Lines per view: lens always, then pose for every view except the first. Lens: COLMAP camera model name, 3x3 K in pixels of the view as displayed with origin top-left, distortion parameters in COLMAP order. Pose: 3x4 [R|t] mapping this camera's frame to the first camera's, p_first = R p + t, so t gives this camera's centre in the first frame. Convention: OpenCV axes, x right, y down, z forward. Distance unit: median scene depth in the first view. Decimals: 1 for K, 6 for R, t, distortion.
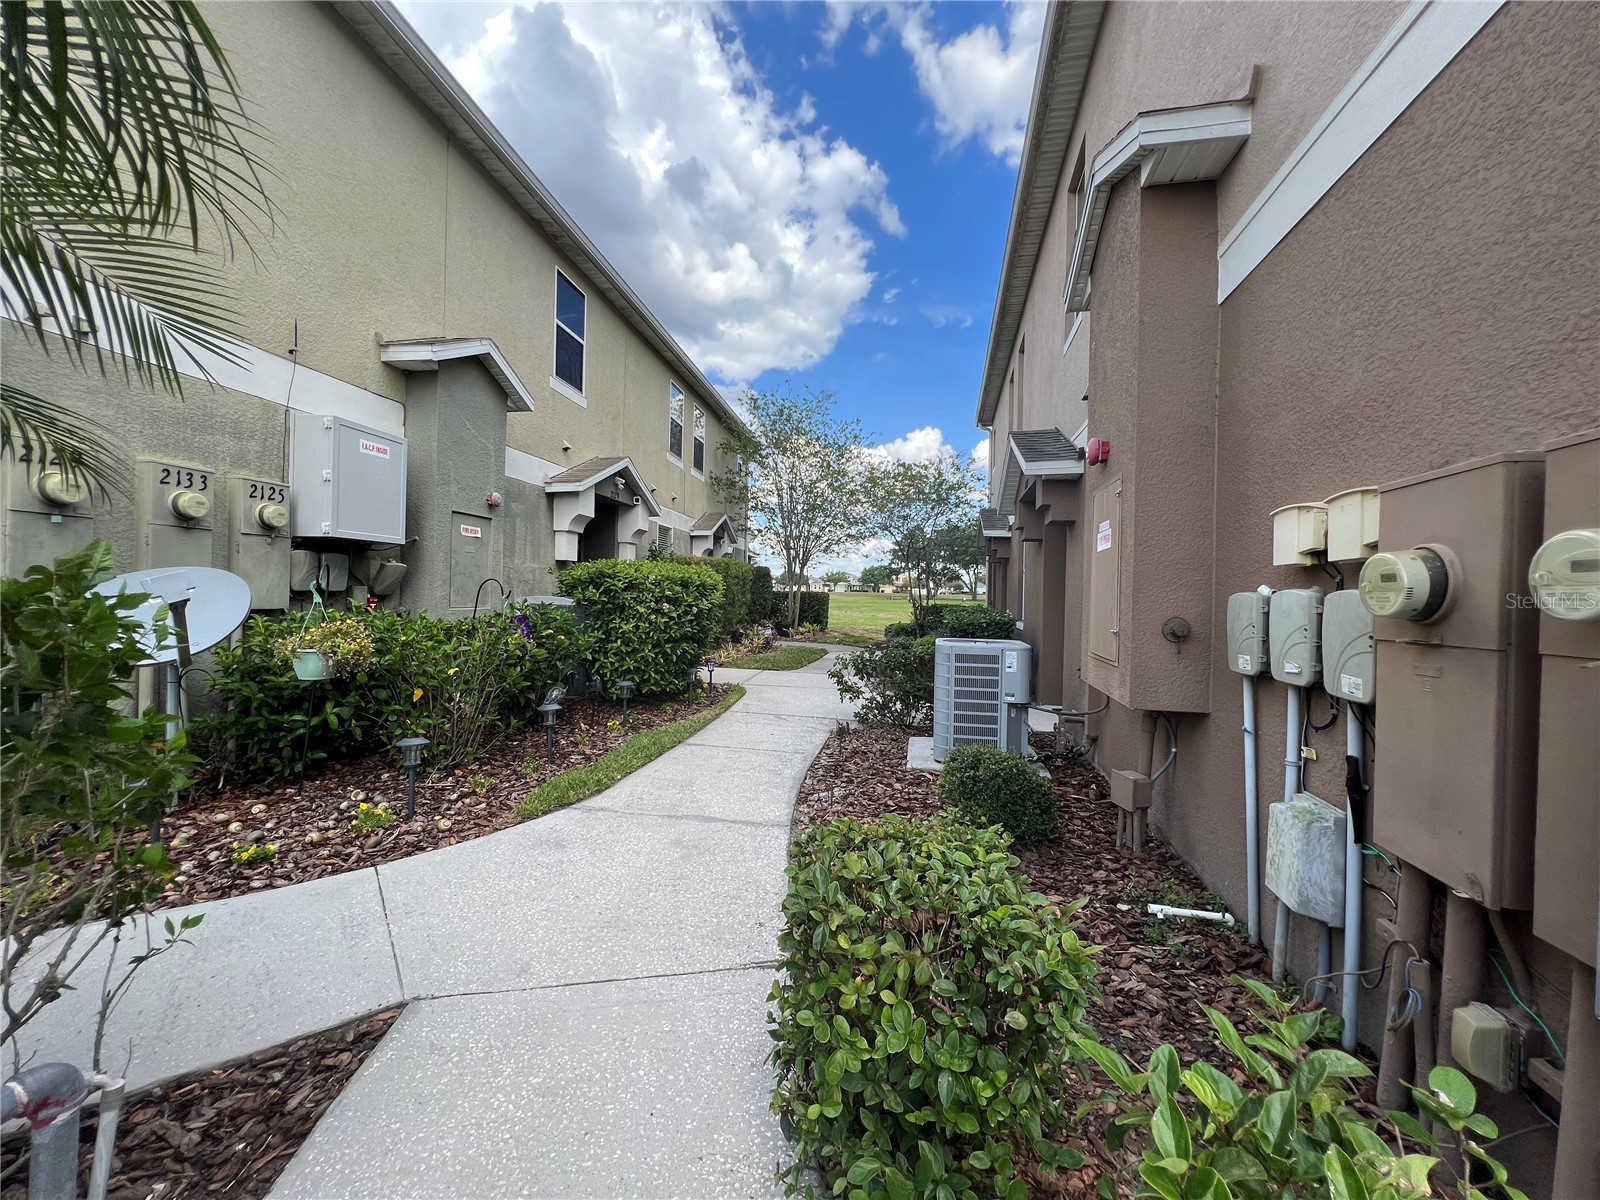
lens RADIAL K [[641.6, 0, 798.1], [0, 641.6, 600.5], [0, 0, 1]] dist [-0.002559, 0.000722]
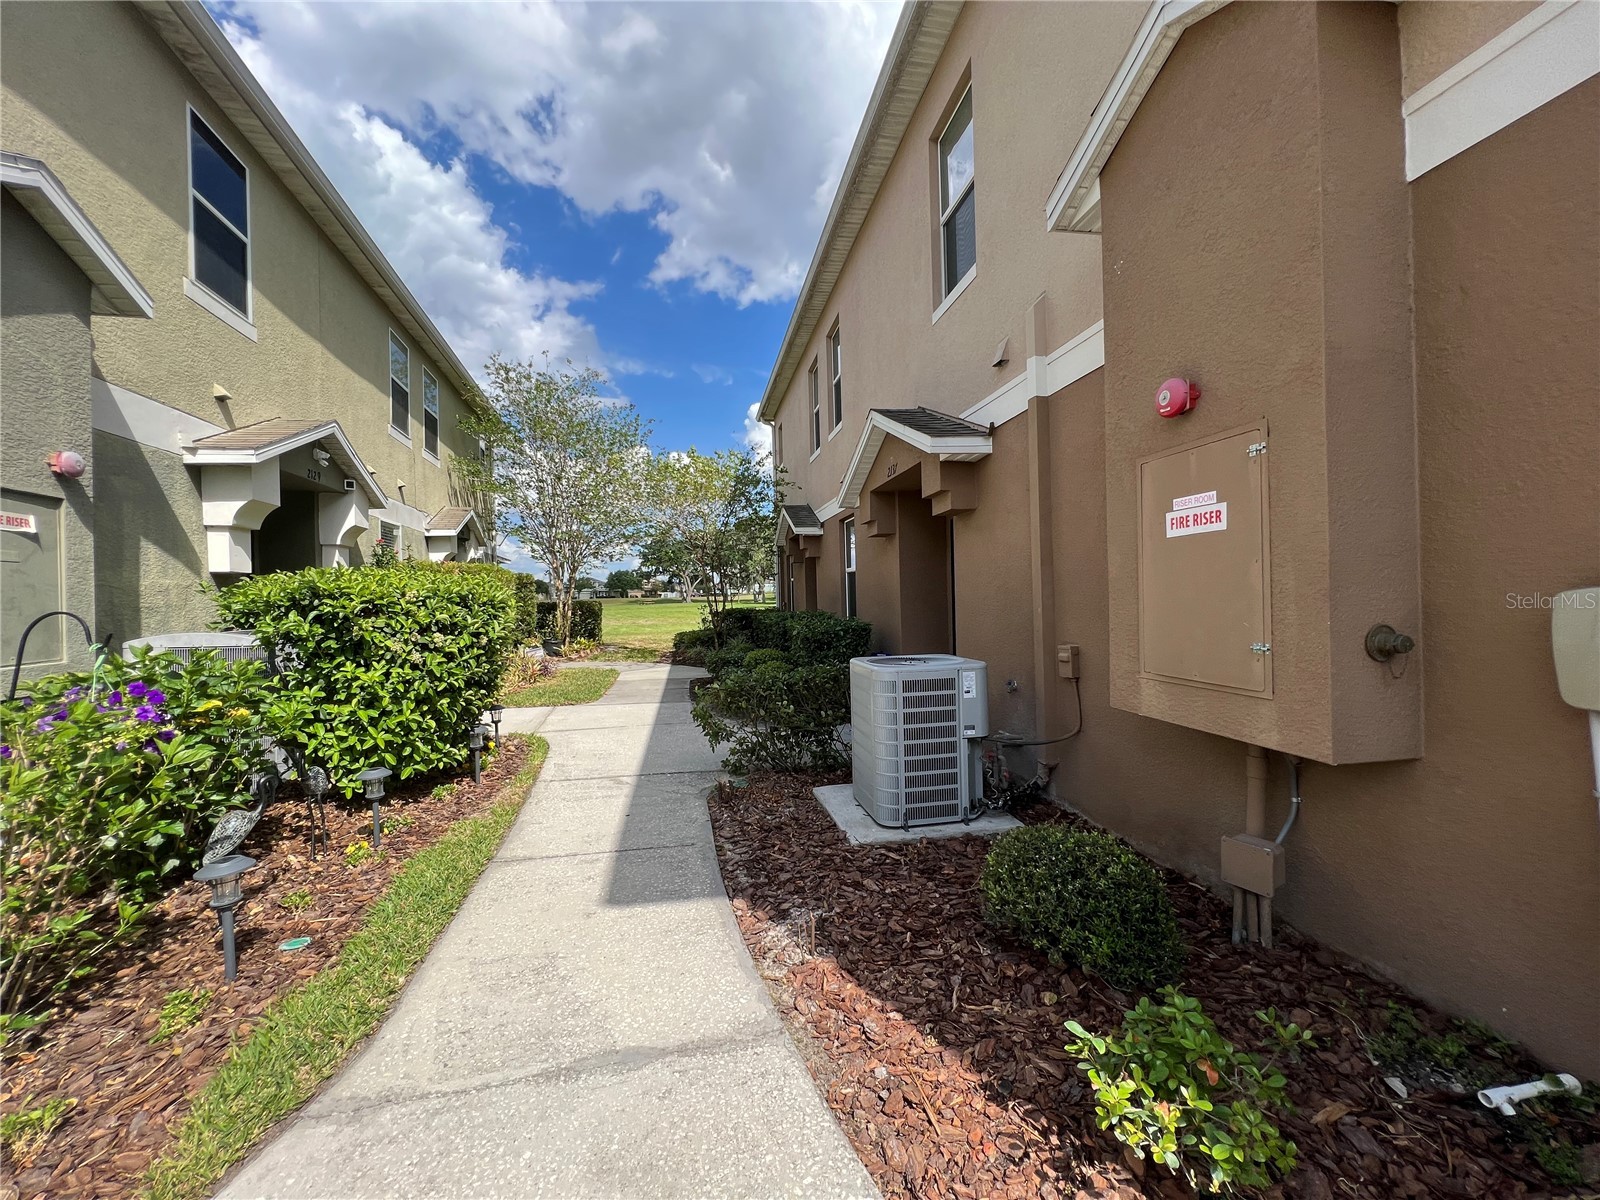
lens RADIAL K [[641.6, 0, 798.1], [0, 641.6, 600.5], [0, 0, 1]] dist [-0.002559, 0.000722]
pose [[0.924353, -0.043919, 0.379002, -0.110675], [0.045844, 0.998941, 0.003947, -0.014373], [-0.378774, 0.013726, 0.925387, 0.262943]]
